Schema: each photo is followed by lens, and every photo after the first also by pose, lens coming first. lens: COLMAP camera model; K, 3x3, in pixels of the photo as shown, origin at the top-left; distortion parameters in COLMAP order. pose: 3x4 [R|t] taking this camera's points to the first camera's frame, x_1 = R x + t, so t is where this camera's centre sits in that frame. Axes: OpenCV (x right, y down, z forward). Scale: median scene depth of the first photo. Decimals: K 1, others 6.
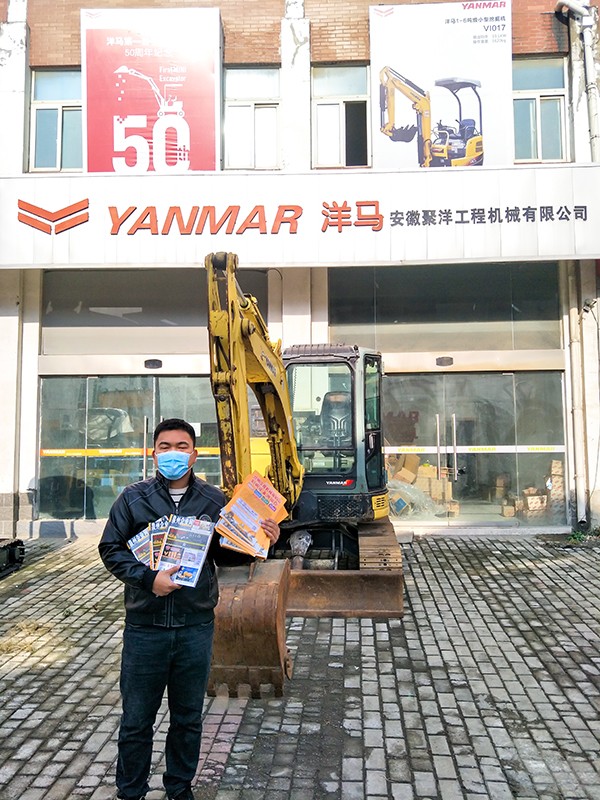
lens RADIAL K [[597.0, 0, 299.9], [0, 597.0, 386.6], [0, 0, 1]] dist [0.045338, 0.001017]
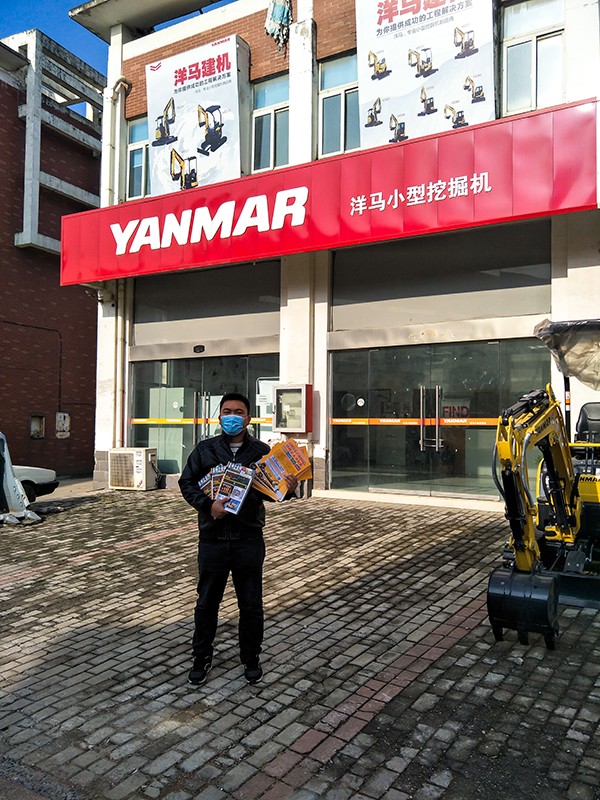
lens RADIAL K [[606.2, 0, 300.0], [0, 606.2, 400.0], [0, 0, 1]] dist [-0.001947, -0.000738]
pose [[0.893526, -0.011068, -0.448875, 0.538082], [0.043432, 0.997139, 0.061868, -0.002399], [0.446906, -0.074776, 0.891451, -0.131133]]
